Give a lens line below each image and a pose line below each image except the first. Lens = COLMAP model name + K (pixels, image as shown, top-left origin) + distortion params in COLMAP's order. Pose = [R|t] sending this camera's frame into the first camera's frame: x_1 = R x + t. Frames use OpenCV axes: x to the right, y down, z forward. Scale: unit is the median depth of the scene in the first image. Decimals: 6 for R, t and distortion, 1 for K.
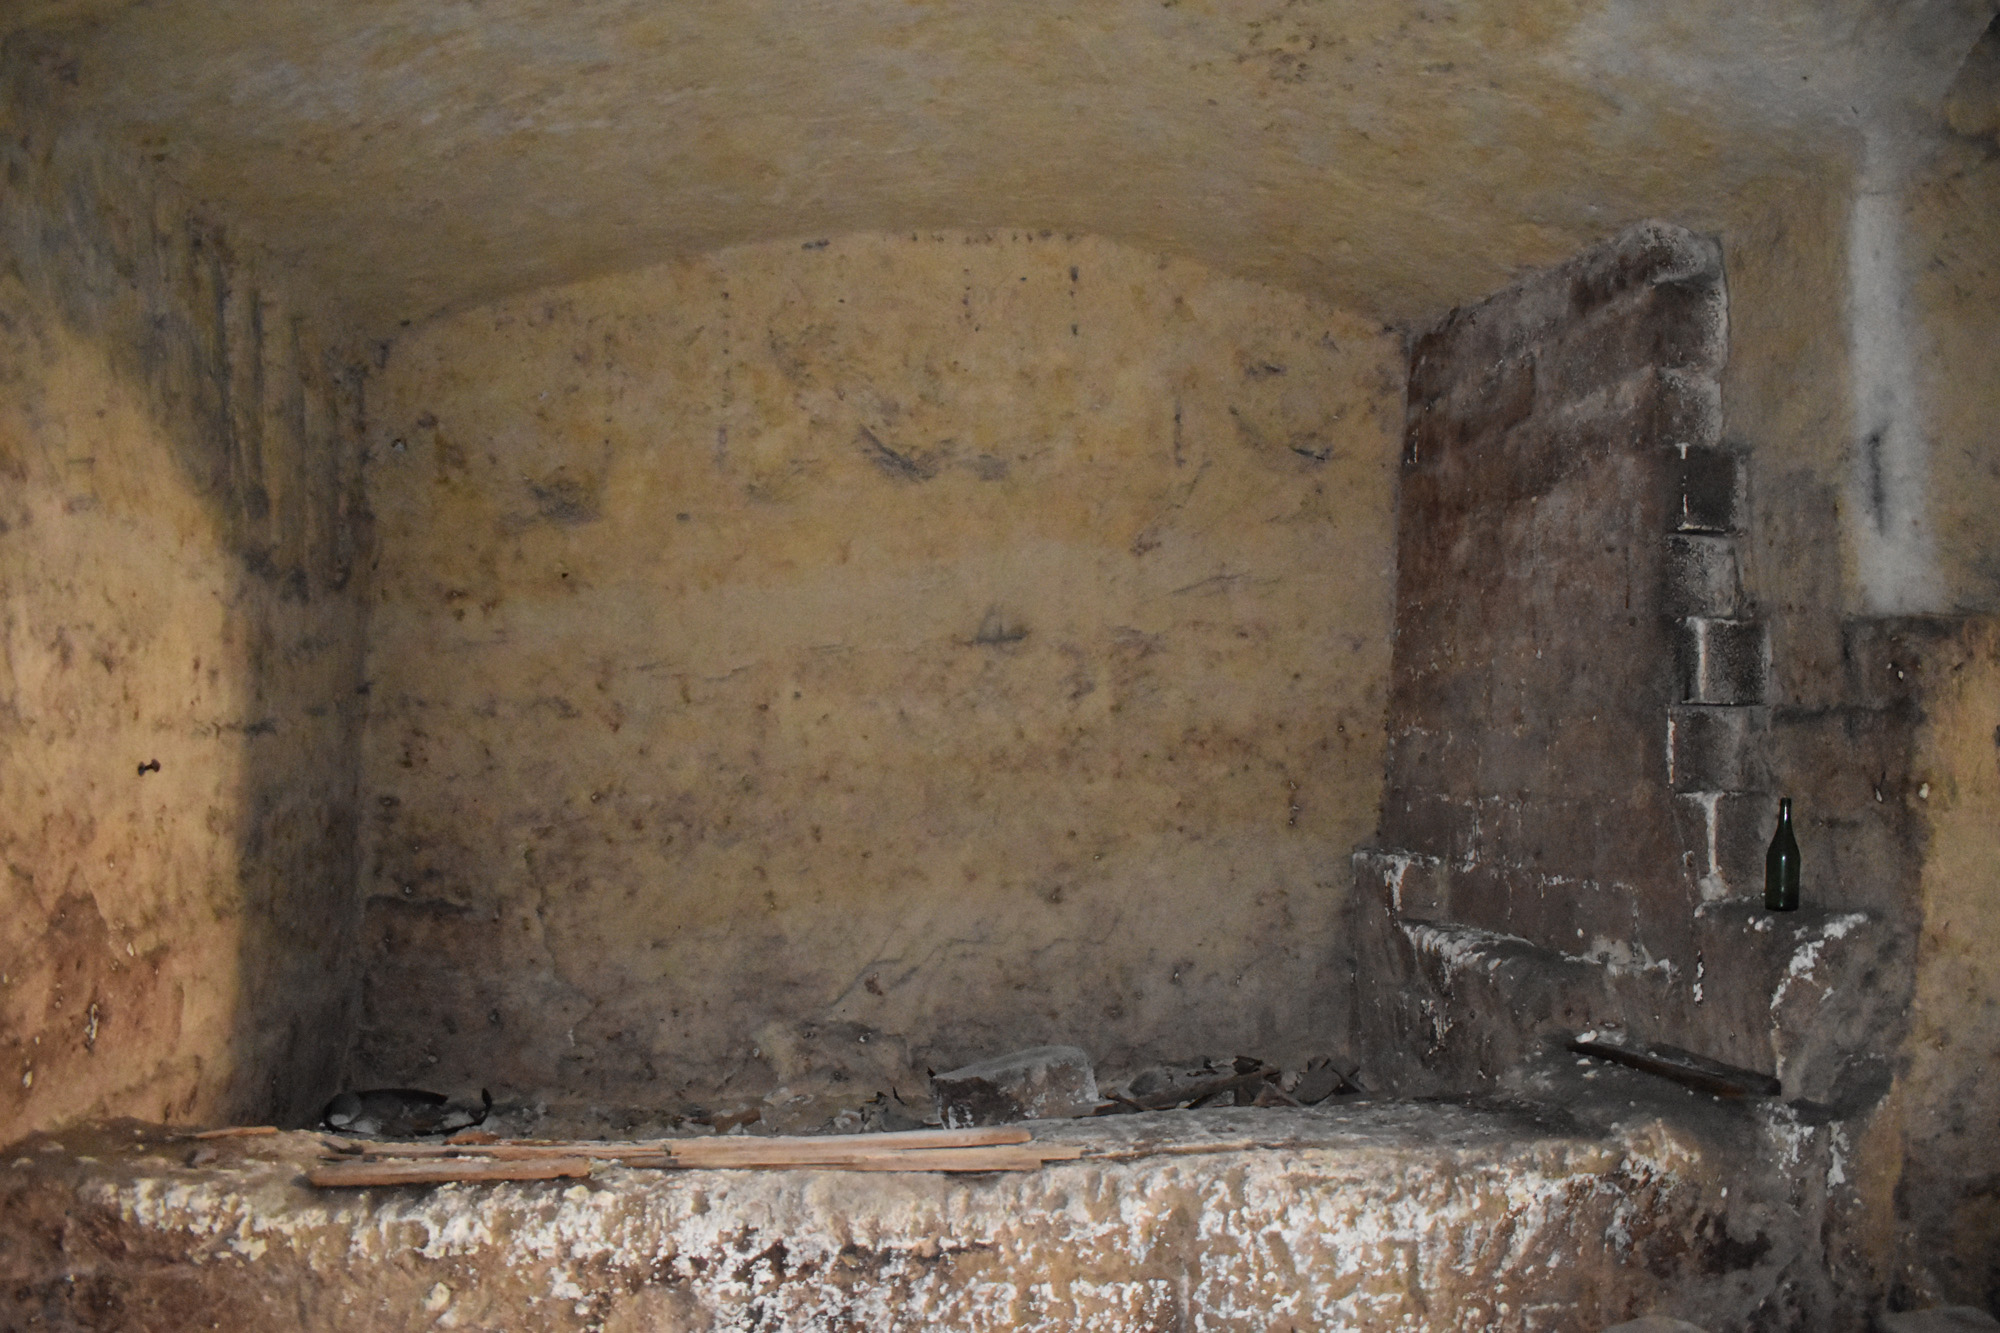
lens RADIAL K [[1565.8, 0, 998.6], [0, 1565.8, 663.8], [0, 0, 1]] dist [-0.091597, 0.008443]
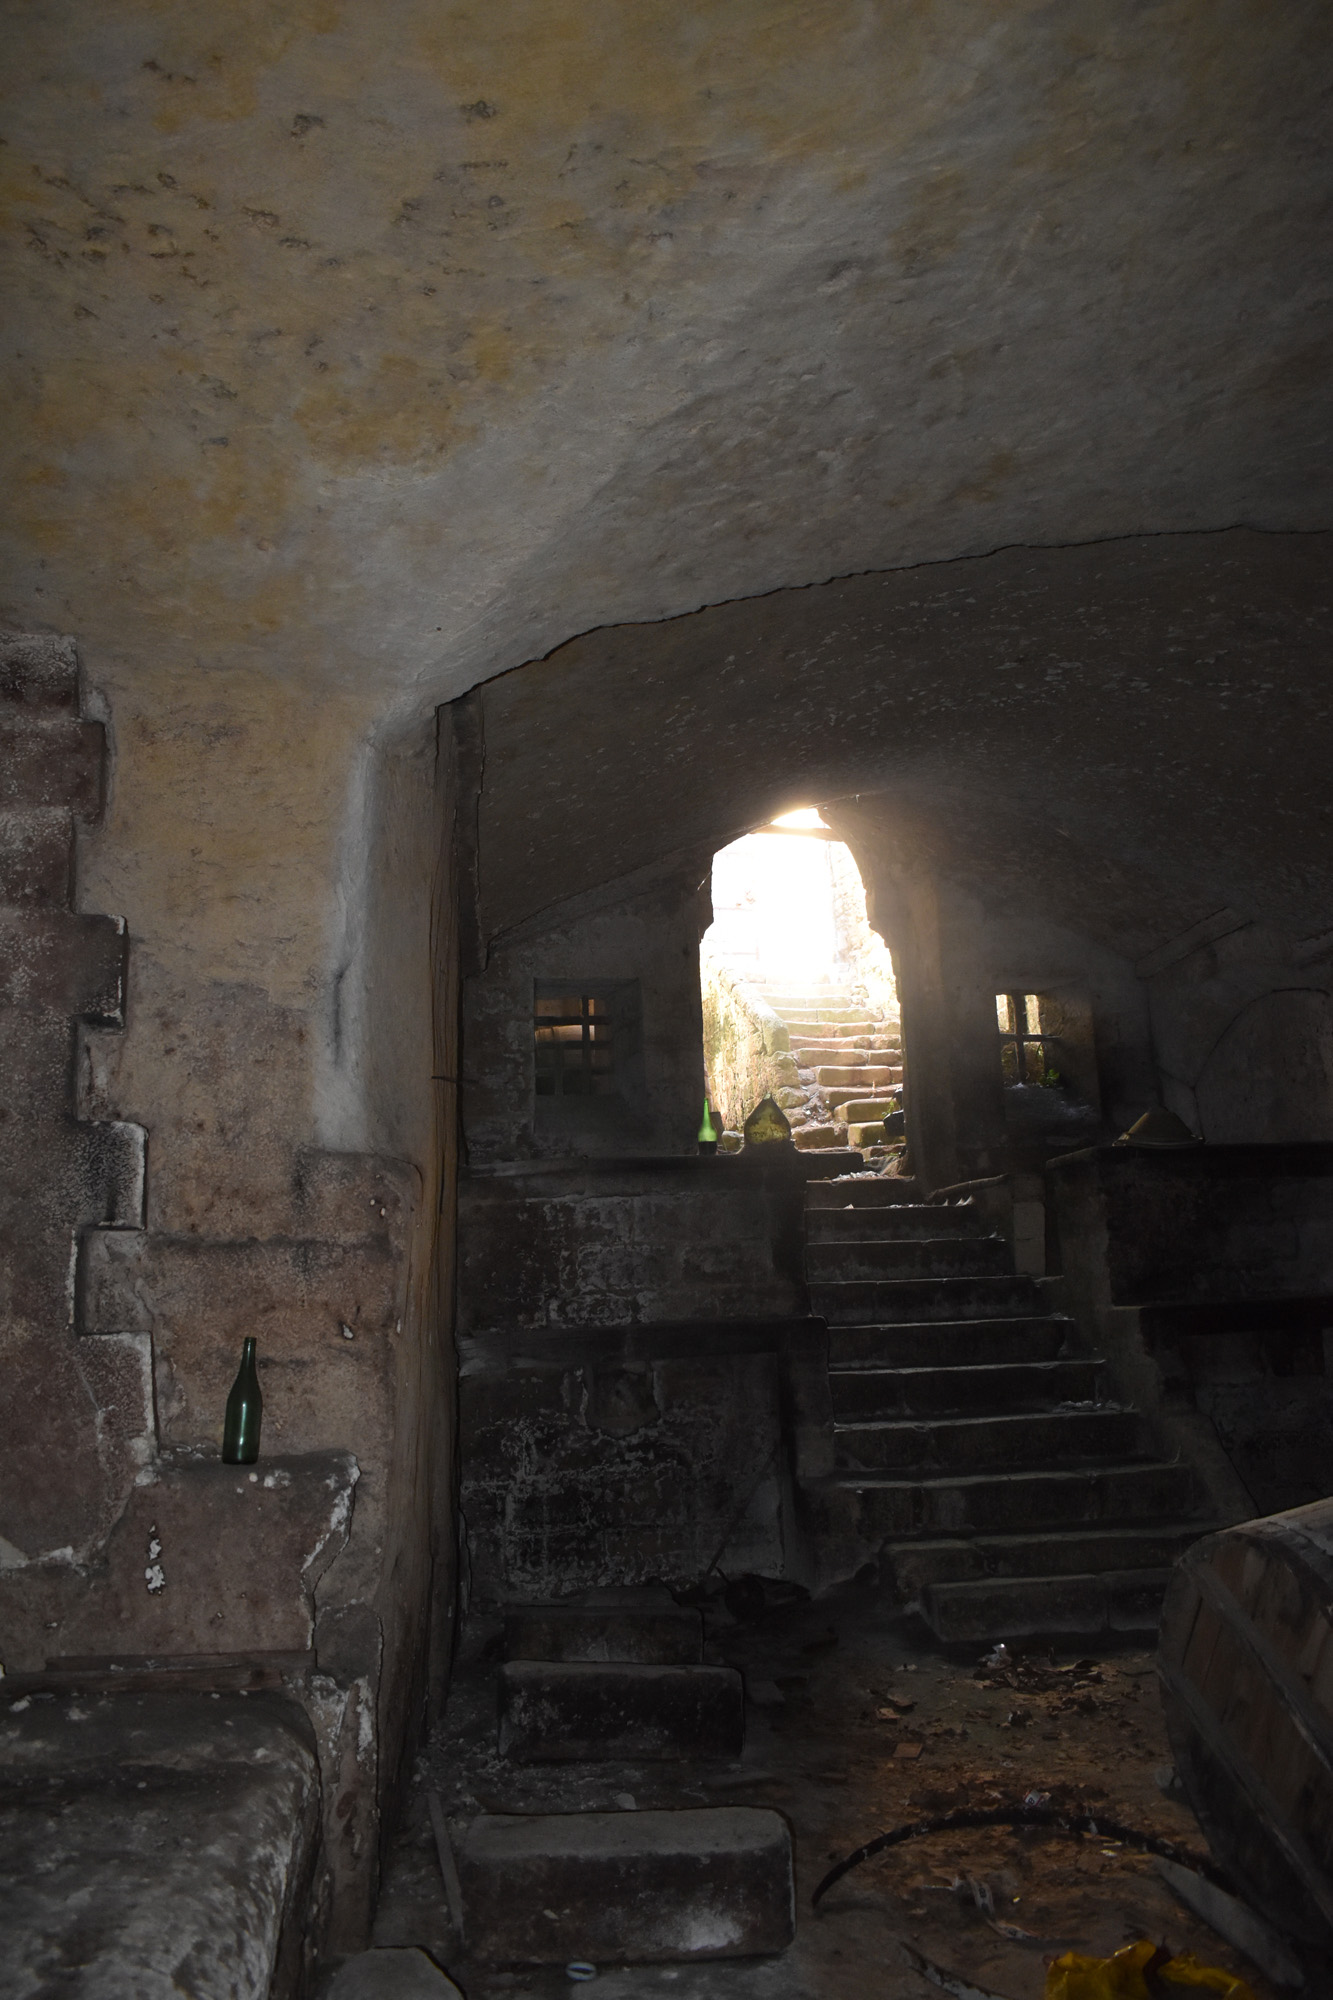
lens RADIAL K [[1565.8, 0, 665.9], [0, 1565.8, 1005.0], [0, 0, 1]] dist [-0.091597, 0.008443]
pose [[-0.065981, 0.178302, 0.981761, -0.437300], [-0.055556, 0.981723, -0.182028, 0.046899], [-0.996273, -0.066553, -0.054869, 0.803949]]
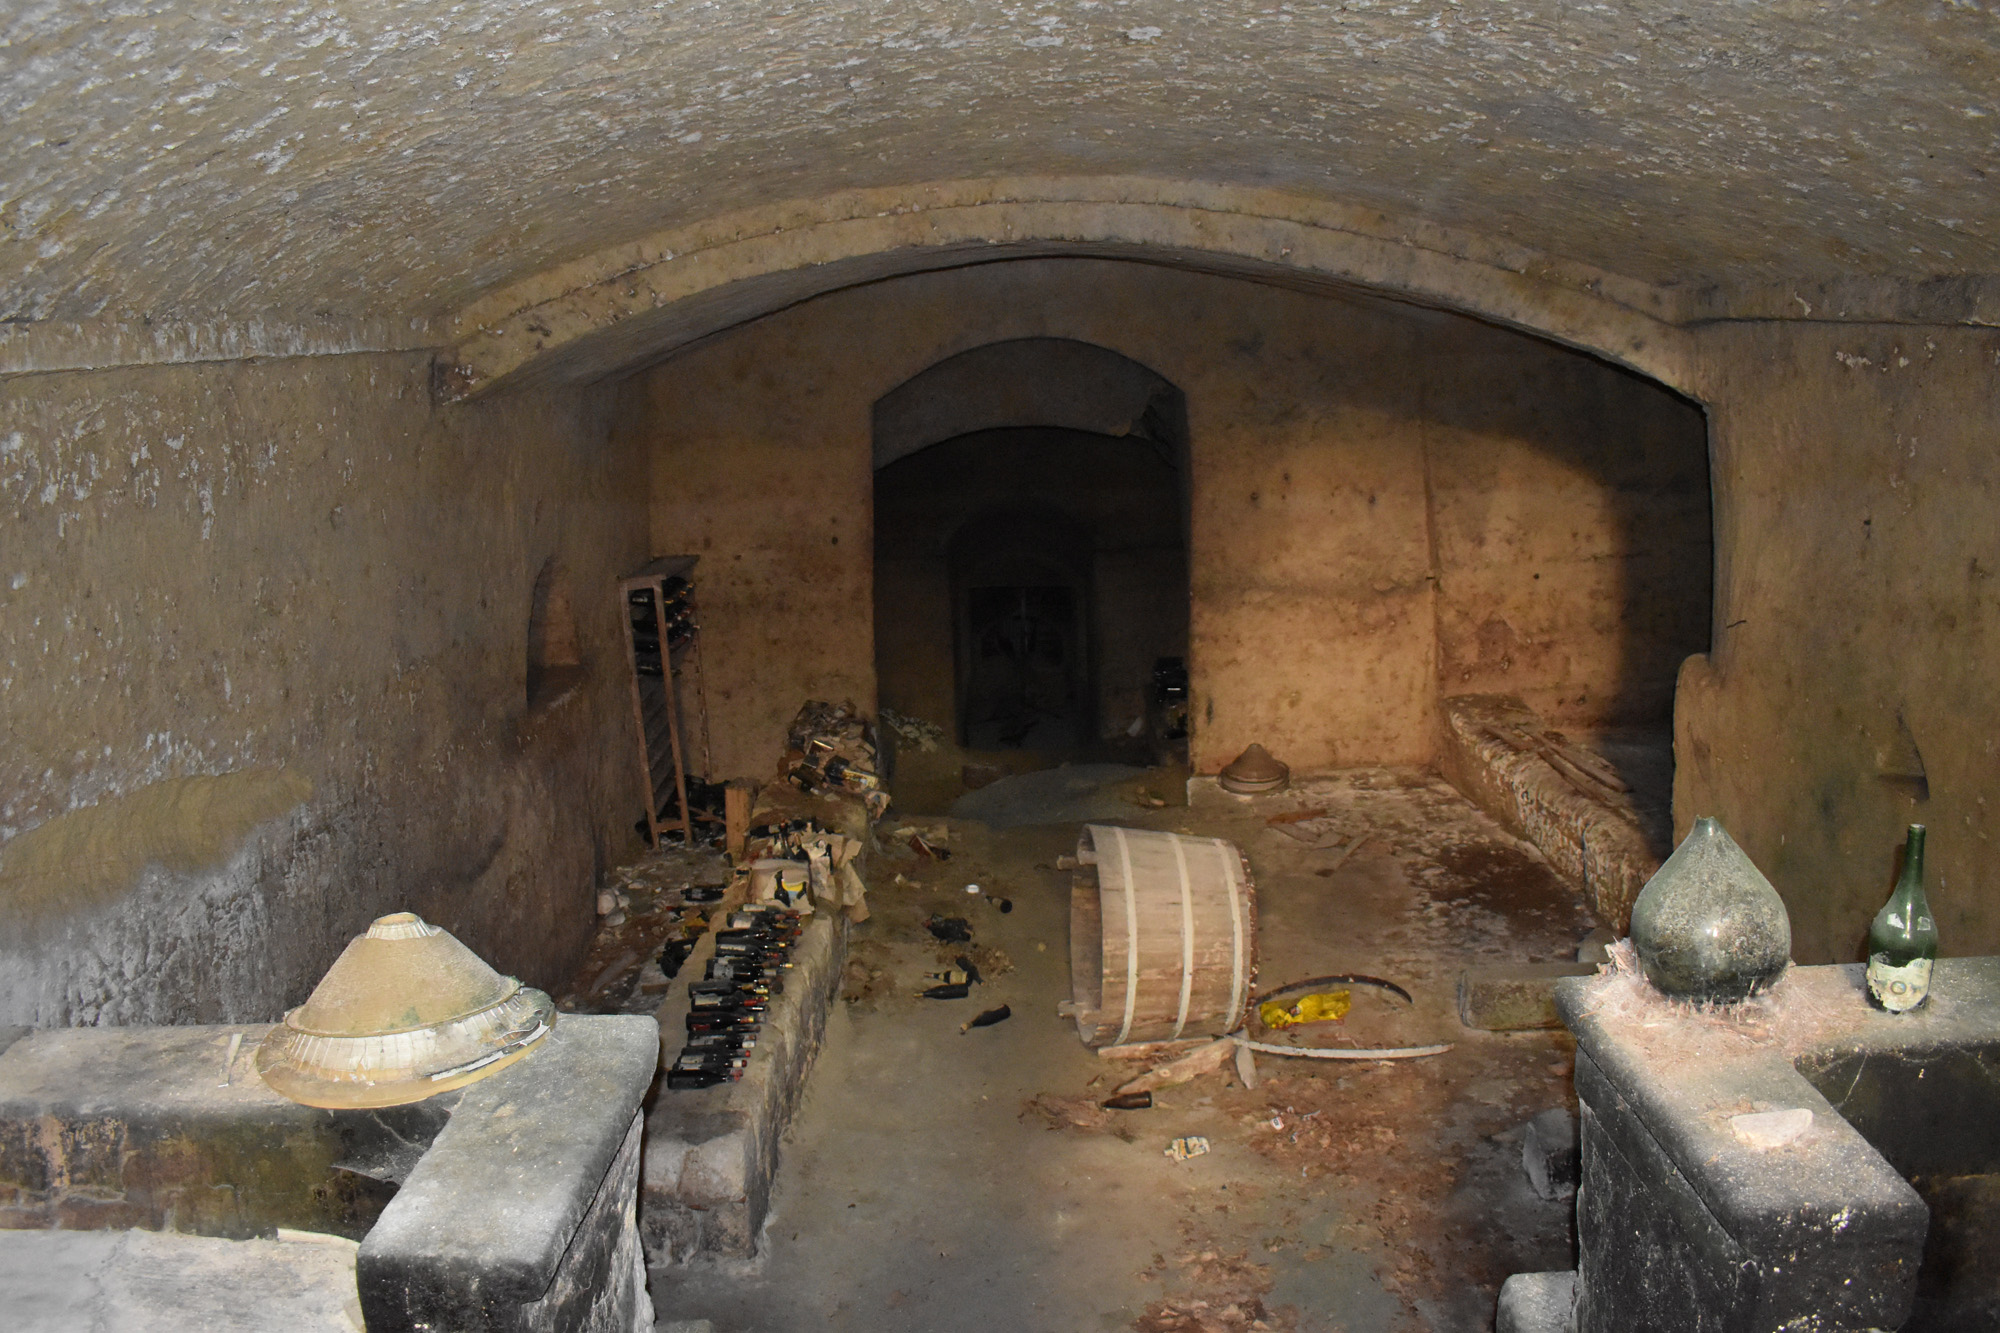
lens RADIAL K [[1565.8, 0, 999.4], [0, 1565.8, 669.0], [0, 0, 1]] dist [-0.091597, 0.008443]
pose [[-0.081496, 0.212663, -0.973721, 2.339078], [0.119590, 0.971999, 0.202278, -0.463370], [0.989473, -0.099962, -0.104647, 0.326936]]
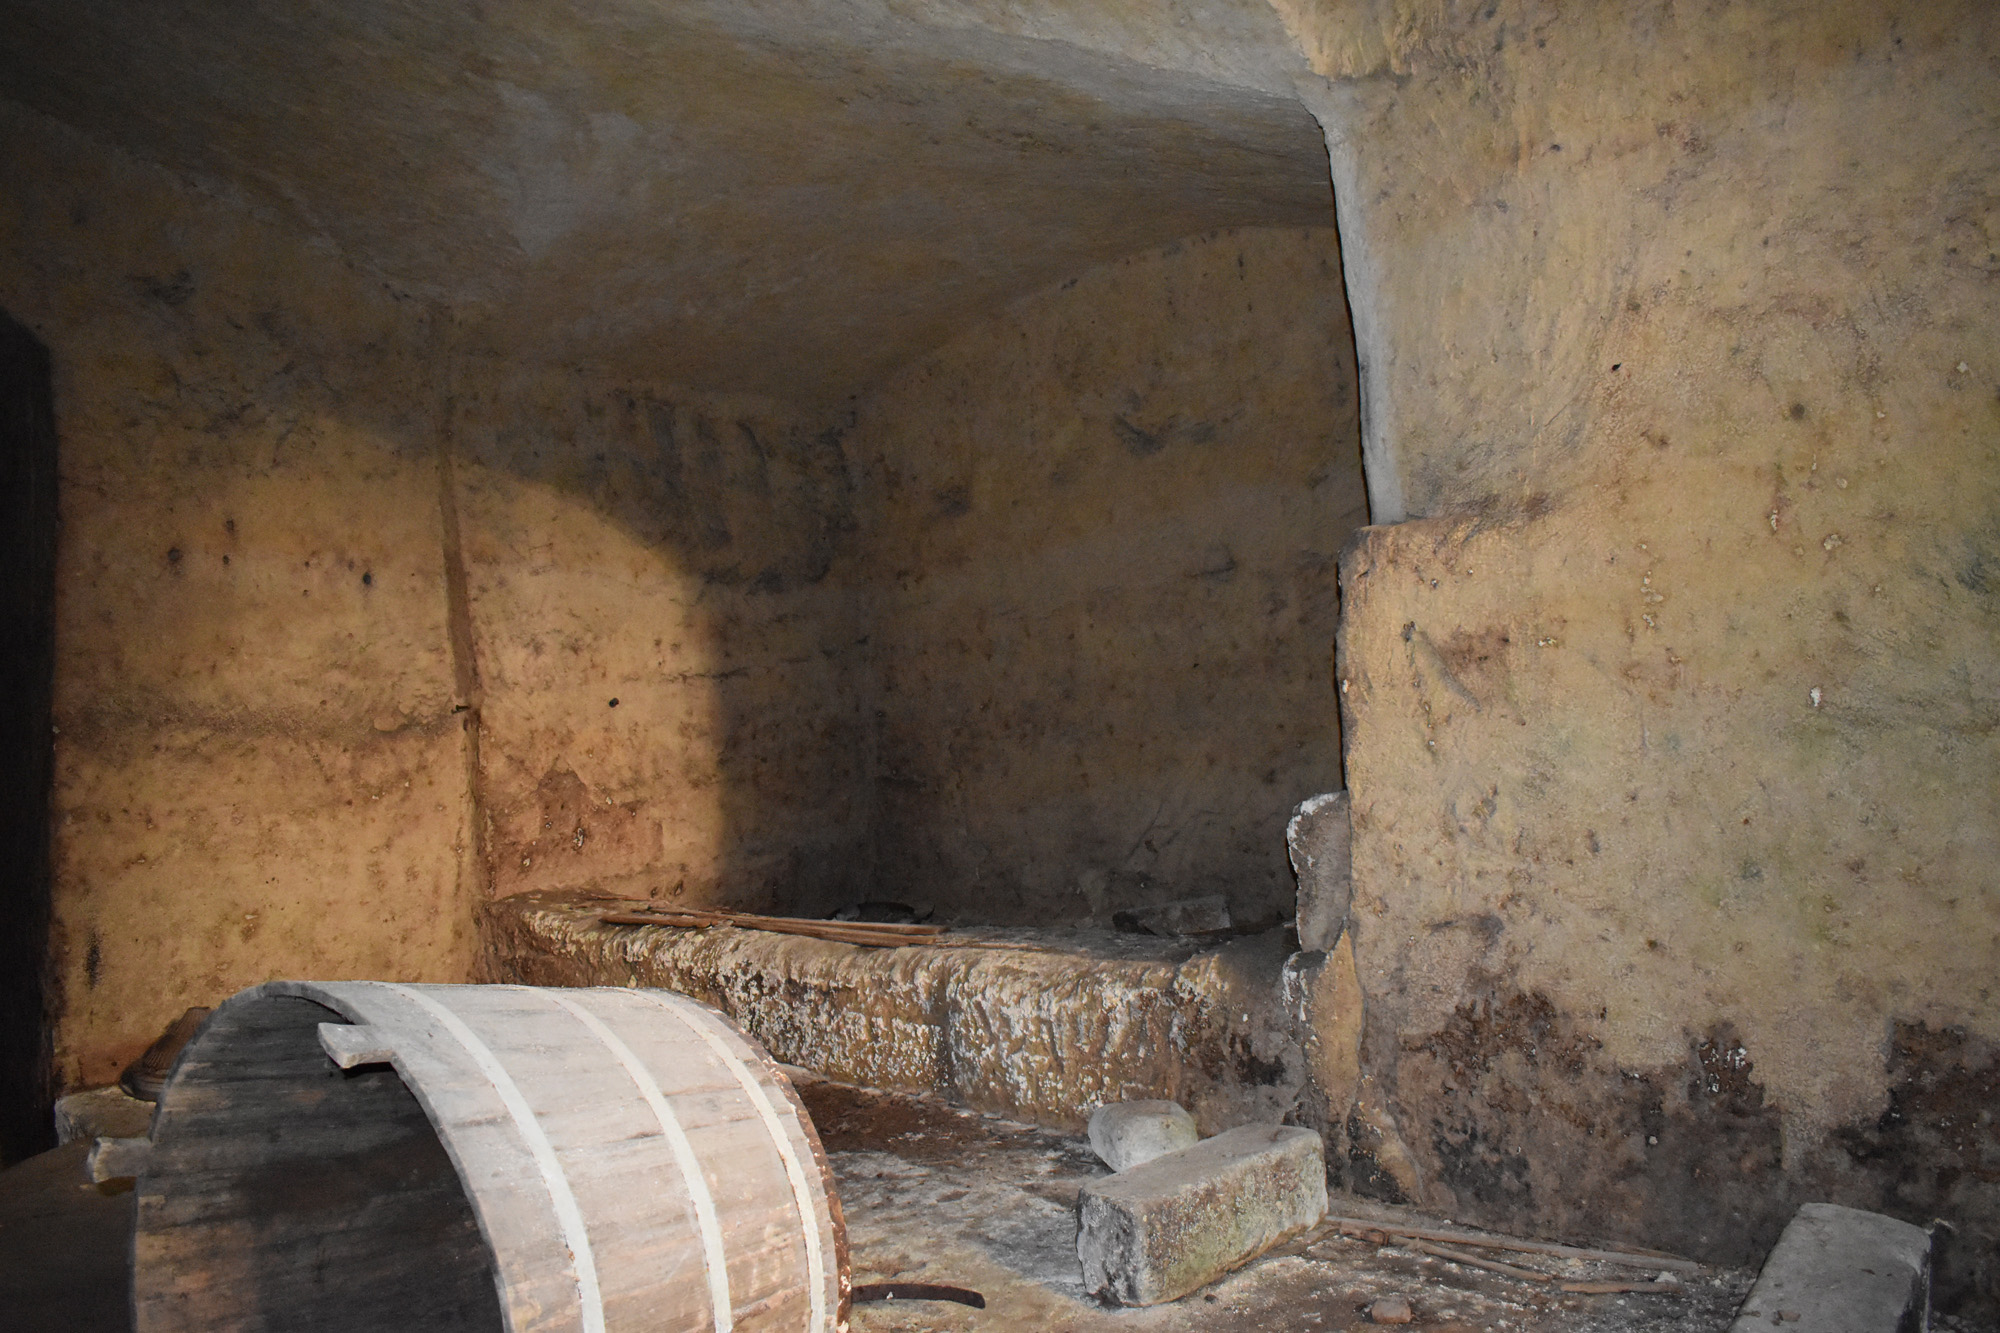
lens RADIAL K [[1565.8, 0, 995.4], [0, 1565.8, 659.8], [0, 0, 1]] dist [-0.091597, 0.008443]
pose [[0.705602, -0.045662, -0.707135, 1.133290], [0.090920, 0.995507, 0.026440, 0.008958], [0.702751, -0.082949, 0.706584, -0.002410]]
